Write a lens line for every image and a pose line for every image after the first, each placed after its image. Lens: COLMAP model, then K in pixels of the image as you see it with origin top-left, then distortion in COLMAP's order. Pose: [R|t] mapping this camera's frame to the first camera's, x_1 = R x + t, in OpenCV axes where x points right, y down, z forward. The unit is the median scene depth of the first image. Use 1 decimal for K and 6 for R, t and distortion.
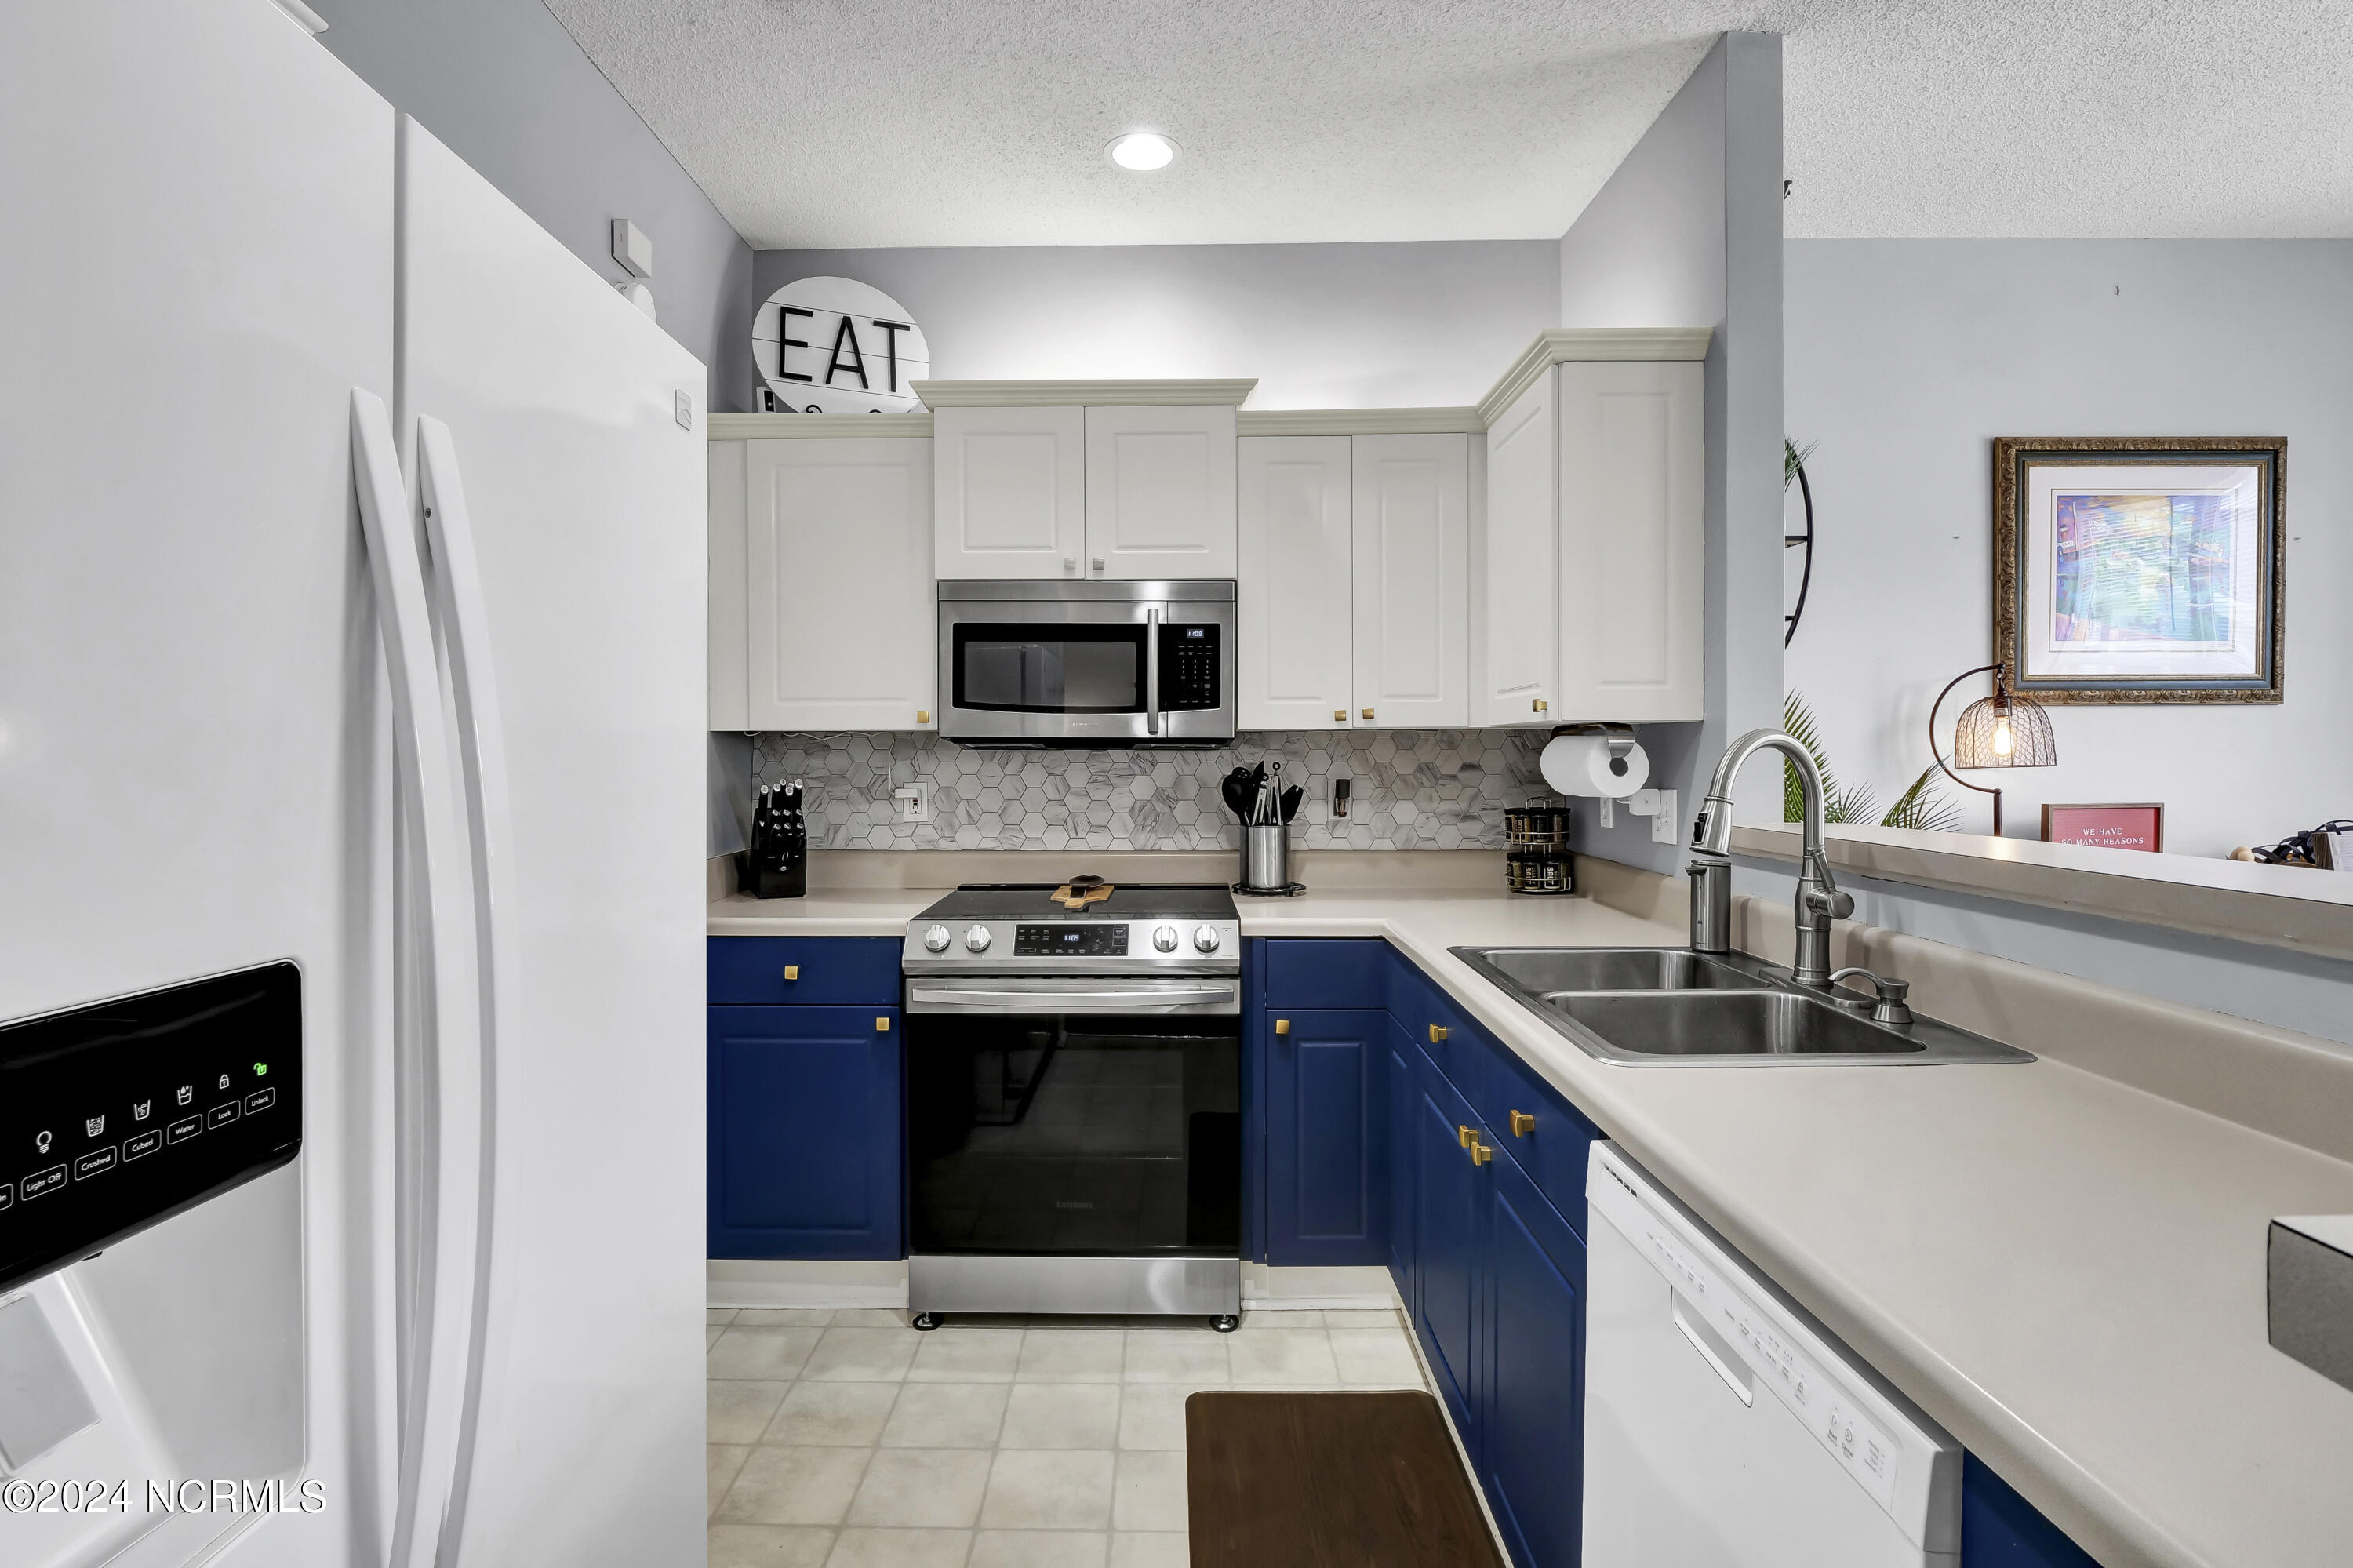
lens RADIAL K [[1153.2, 0, 1181.1], [0, 1153.2, 778.7], [0, 0, 1]] dist [-0.002593, -0.011640]
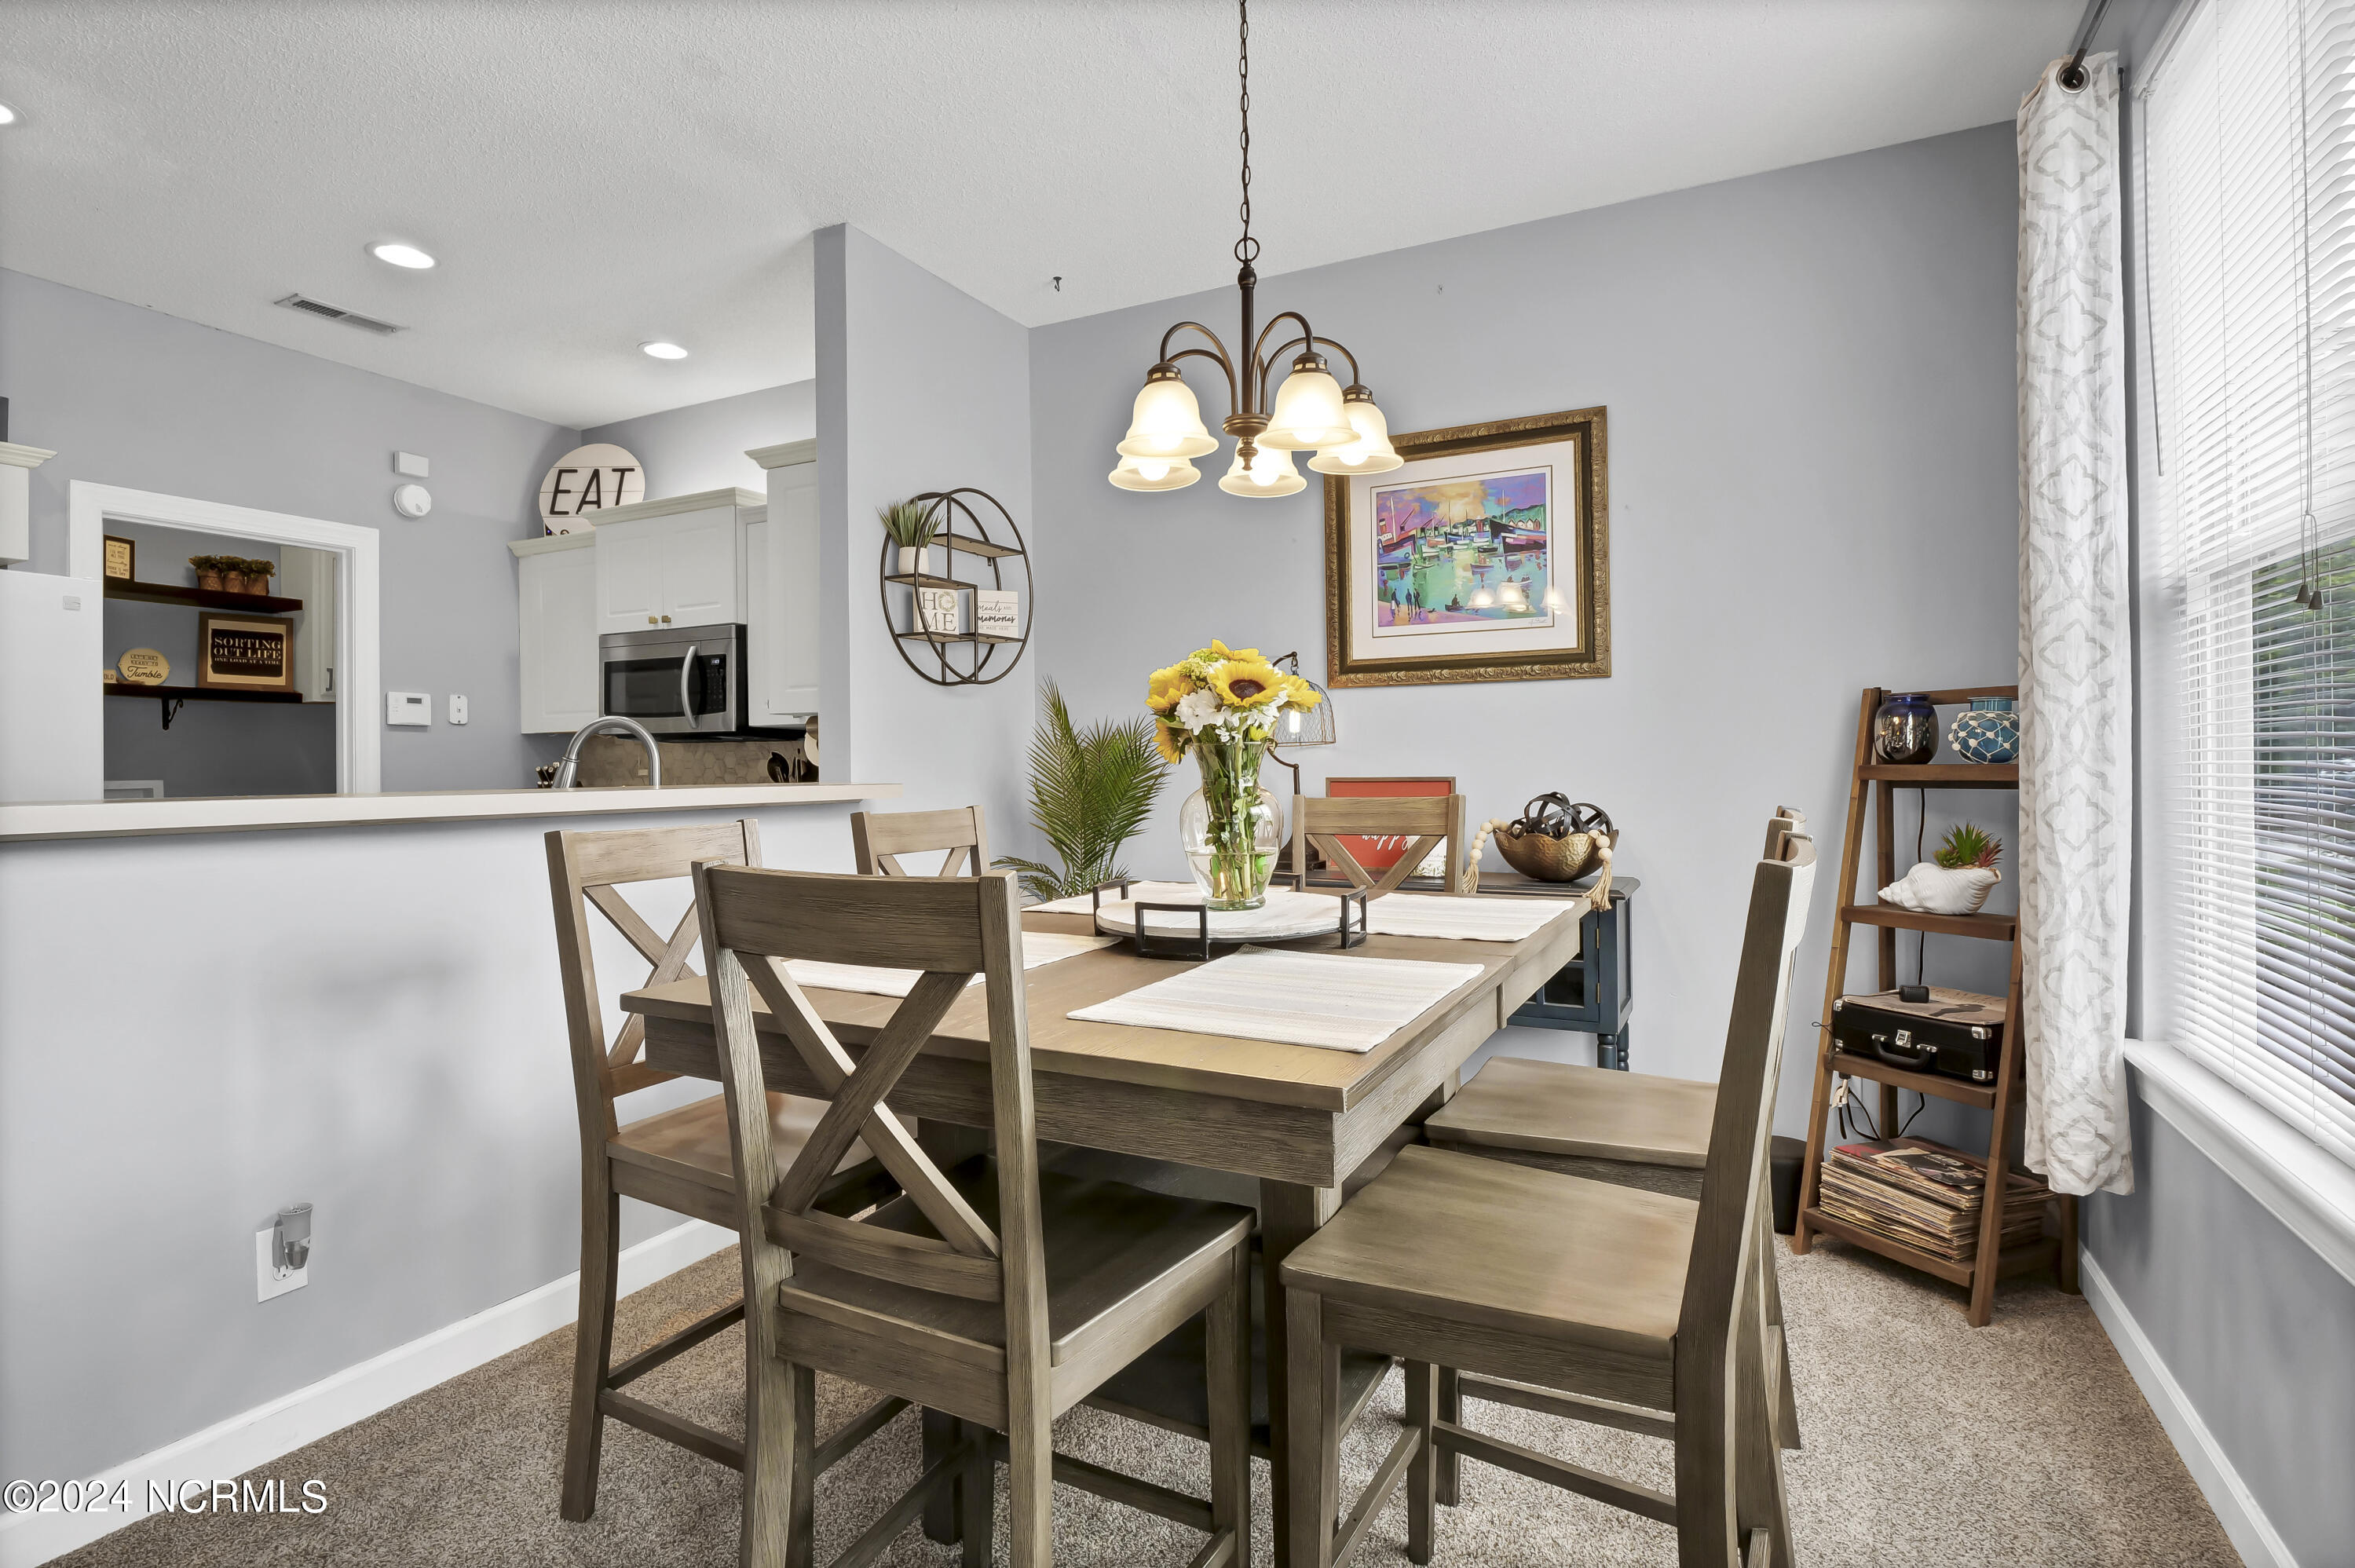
lens RADIAL K [[1154.1, 0, 1182.1], [0, 1154.1, 778.7], [0, 0, 1]] dist [-0.002593, -0.011640]
pose [[0.900162, -0.002646, -0.435546, 1.144971], [-0.000062, 0.999981, -0.006203, 0.032998], [0.435554, 0.005611, 0.900145, -0.069455]]
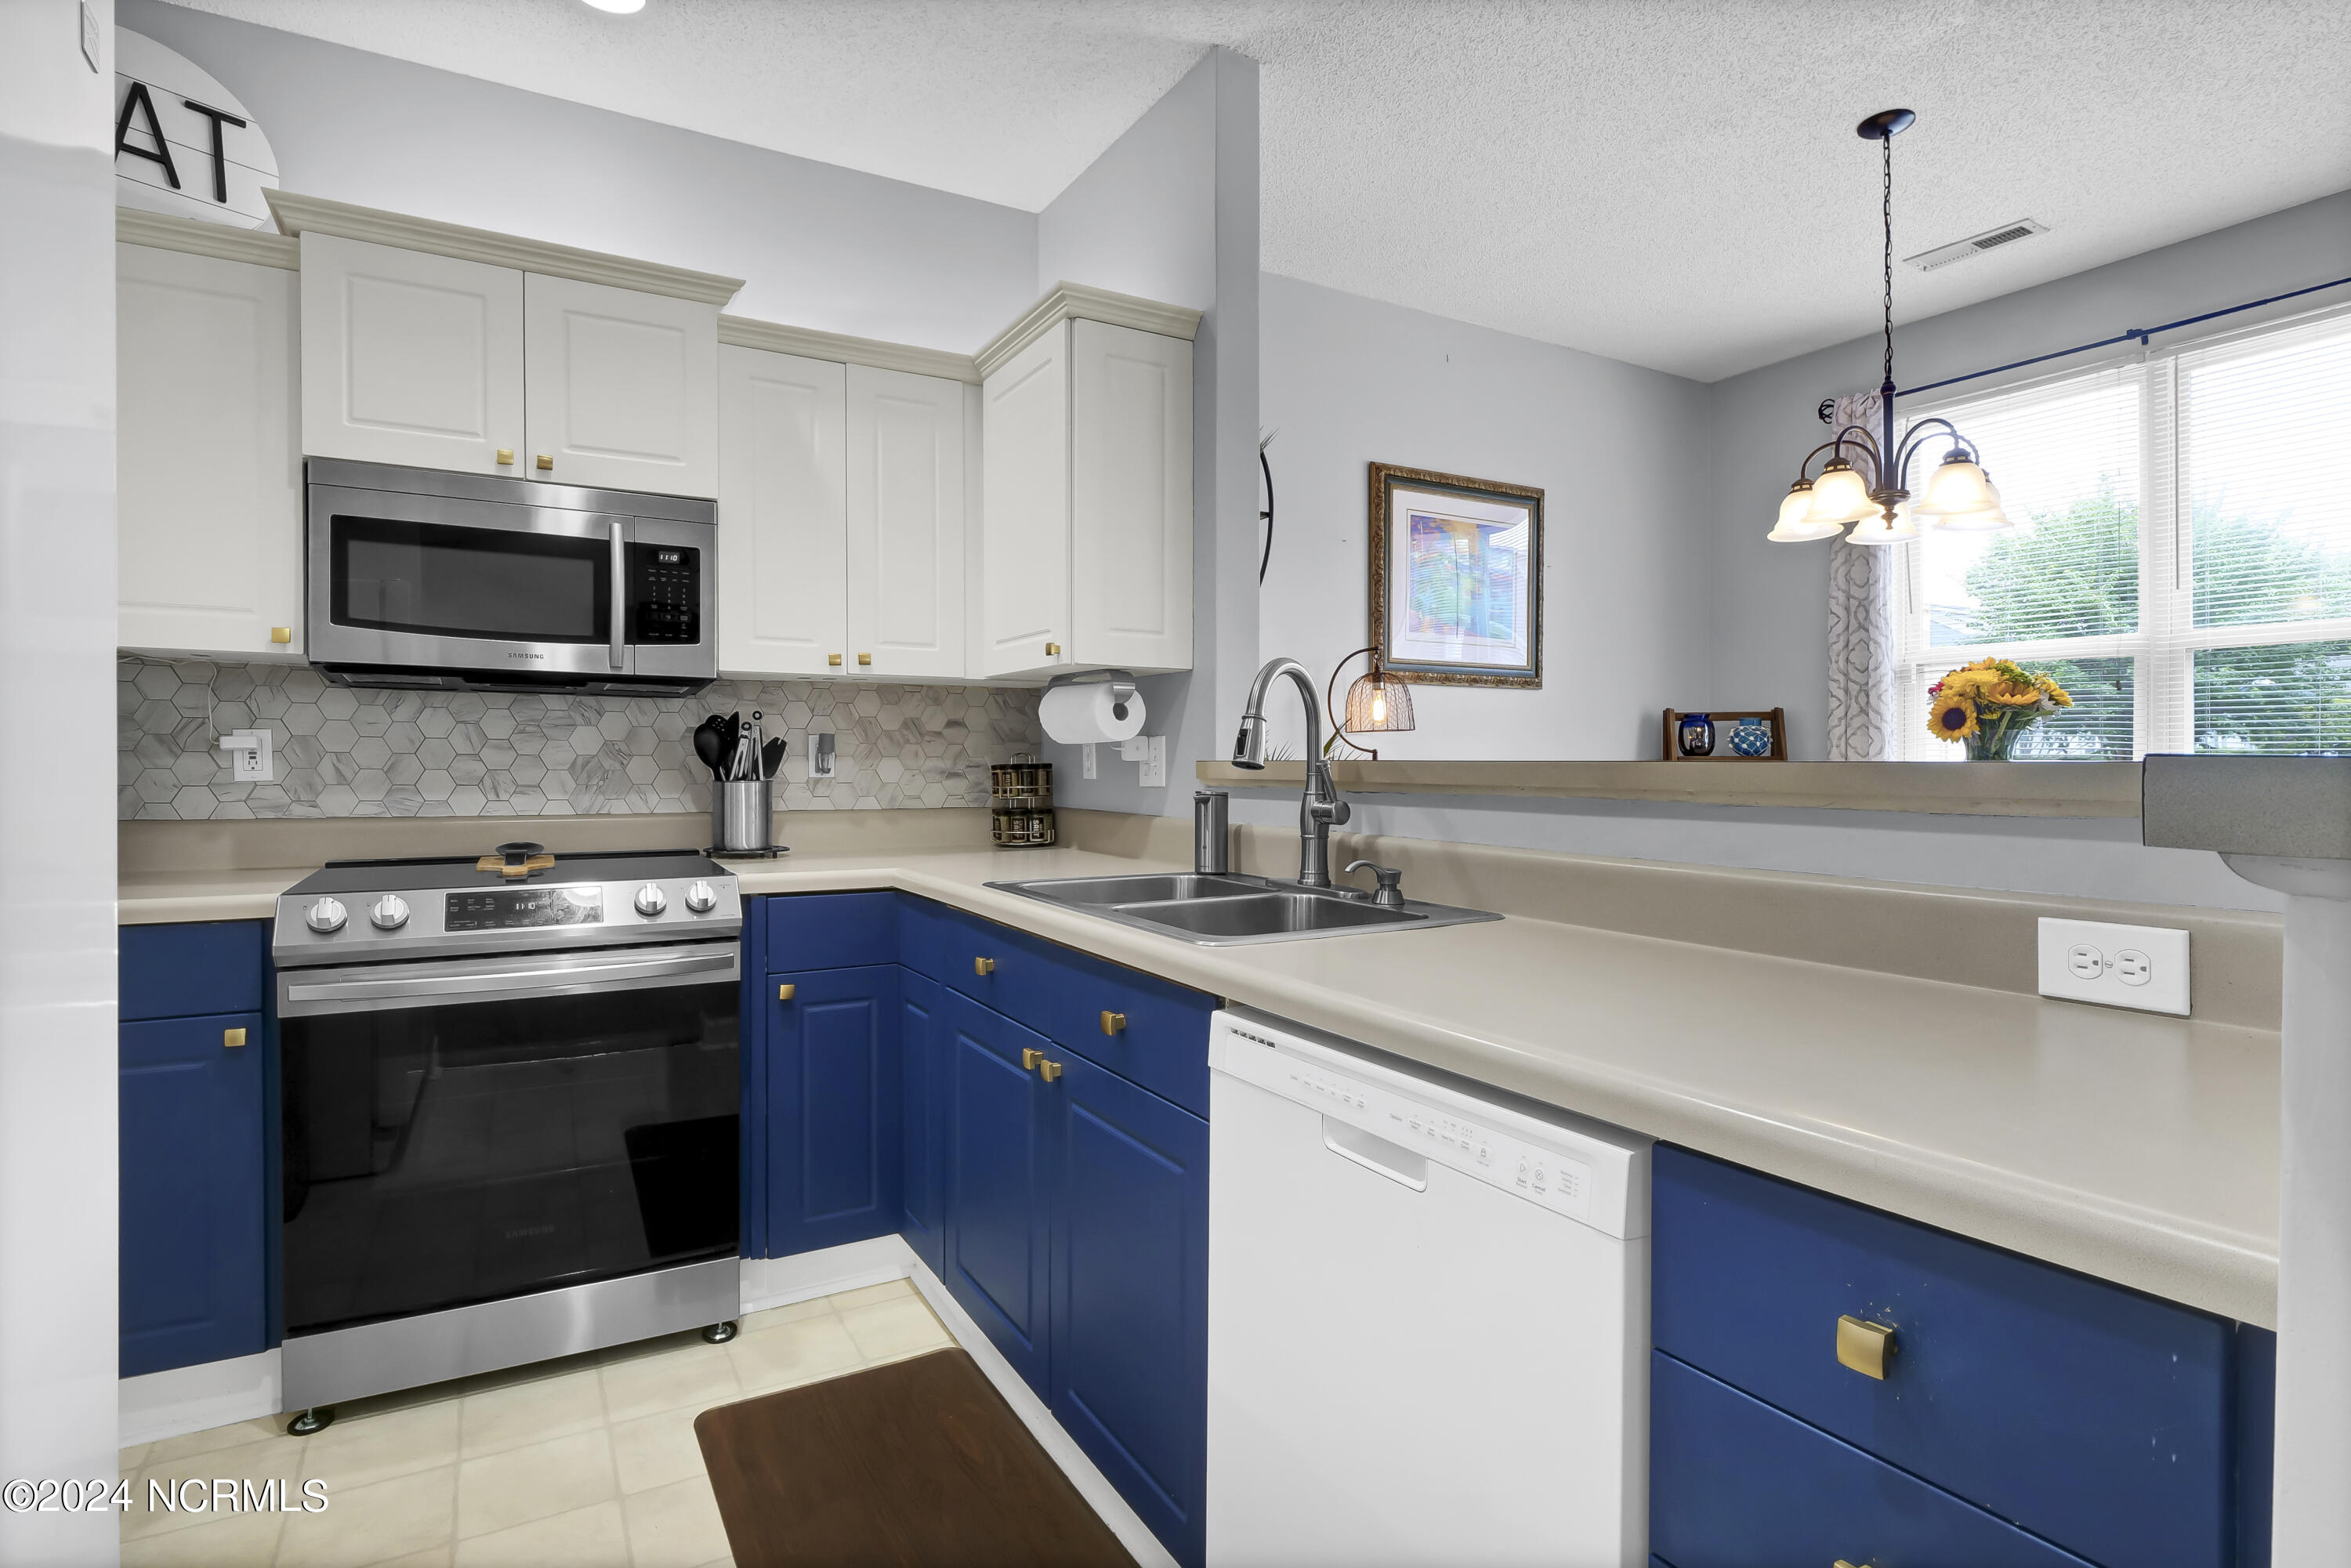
lens RADIAL K [[1152.2, 0, 1180.1], [0, 1152.2, 778.7], [0, 0, 1]] dist [-0.002593, -0.011640]
pose [[0.863420, -0.003839, 0.504471, -0.090806], [0.008912, 0.999931, -0.007642, 0.050619], [-0.504406, 0.011094, 0.863395, 0.048980]]
